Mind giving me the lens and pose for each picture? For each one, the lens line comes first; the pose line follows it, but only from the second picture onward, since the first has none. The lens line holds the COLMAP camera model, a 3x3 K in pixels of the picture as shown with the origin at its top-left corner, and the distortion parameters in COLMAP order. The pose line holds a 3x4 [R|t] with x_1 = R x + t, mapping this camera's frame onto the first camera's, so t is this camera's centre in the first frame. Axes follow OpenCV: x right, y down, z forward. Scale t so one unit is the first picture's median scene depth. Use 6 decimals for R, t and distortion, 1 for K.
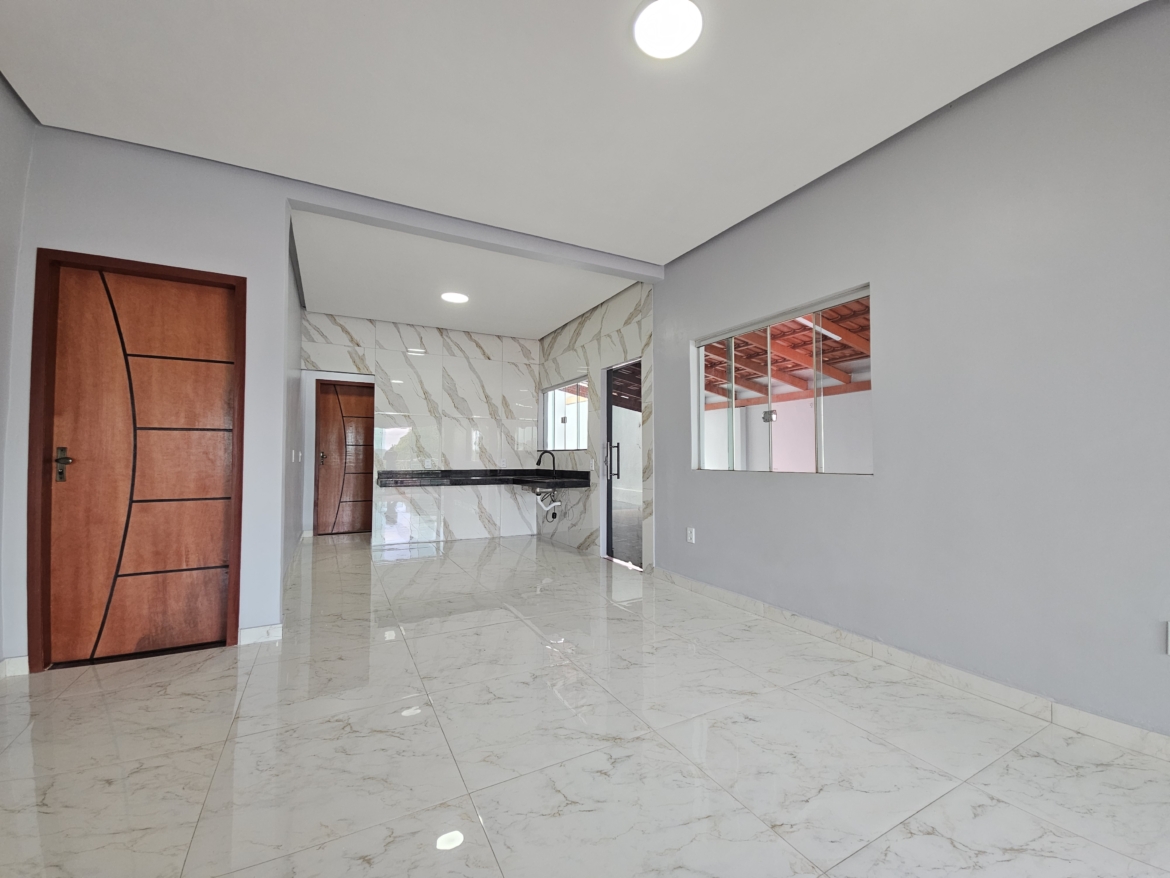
lens RADIAL K [[474.1, 0, 594.3], [0, 474.1, 443.3], [0, 0, 1]] dist [0.000910, -0.002984]
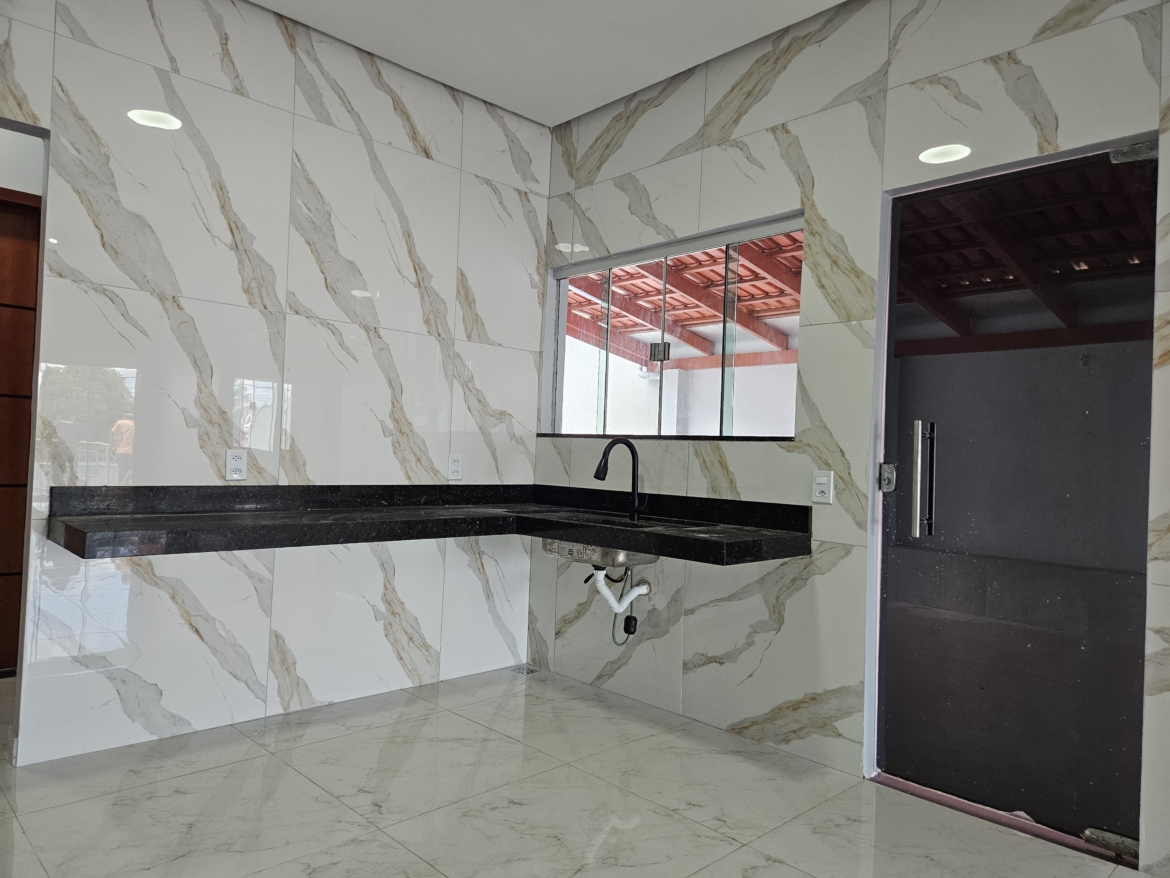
lens RADIAL K [[780.6, 0, 601.5], [0, 780.6, 437.4], [0, 0, 1]] dist [0.062092, -0.053604]
pose [[0.963357, 0.038287, 0.265474, -0.294952], [-0.042453, 0.999049, 0.009967, 0.012318], [-0.264840, -0.020872, 0.964066, 0.516095]]
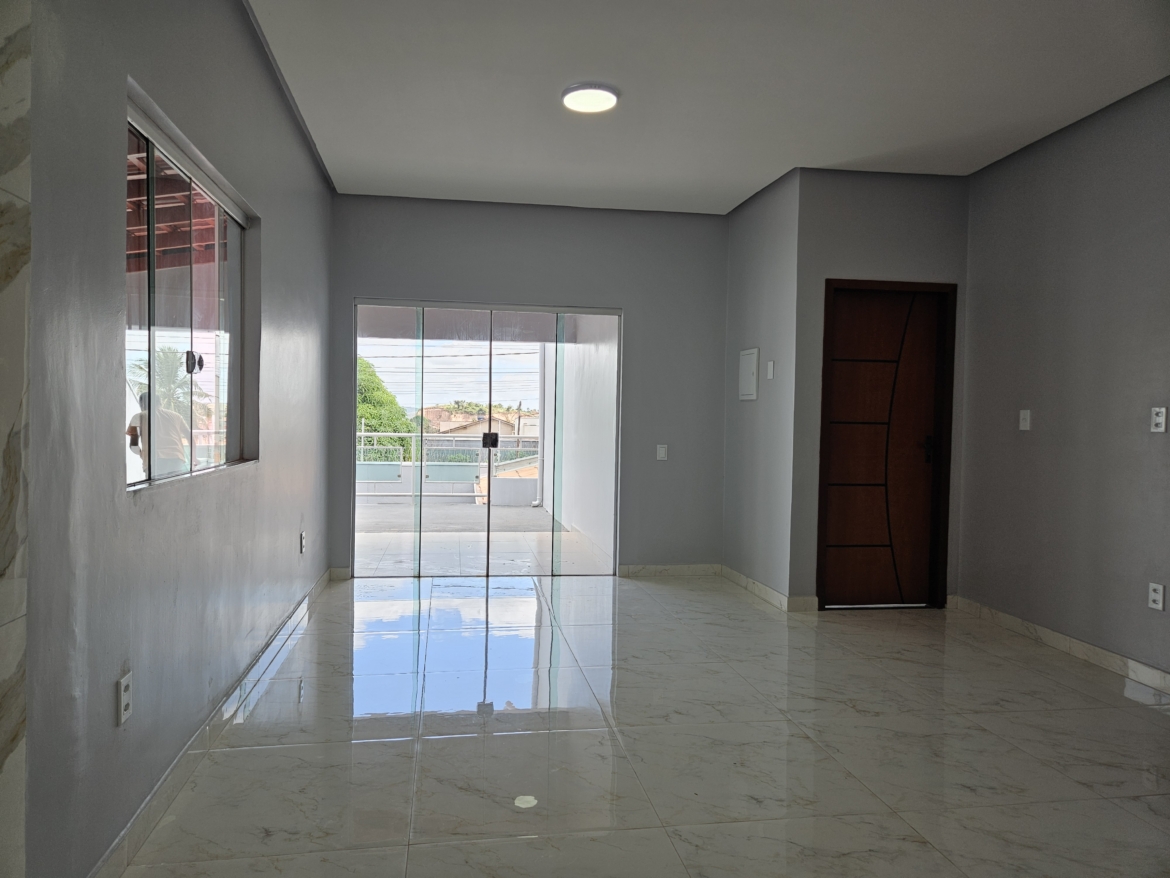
lens RADIAL K [[780.6, 0, 578.8], [0, 780.6, 443.9], [0, 0, 1]] dist [0.062092, -0.053604]
pose [[-0.942202, -0.027731, 0.333896, -0.180048], [-0.028322, 0.999594, 0.003098, 0.009032], [-0.333846, -0.006538, -0.942605, 0.991159]]
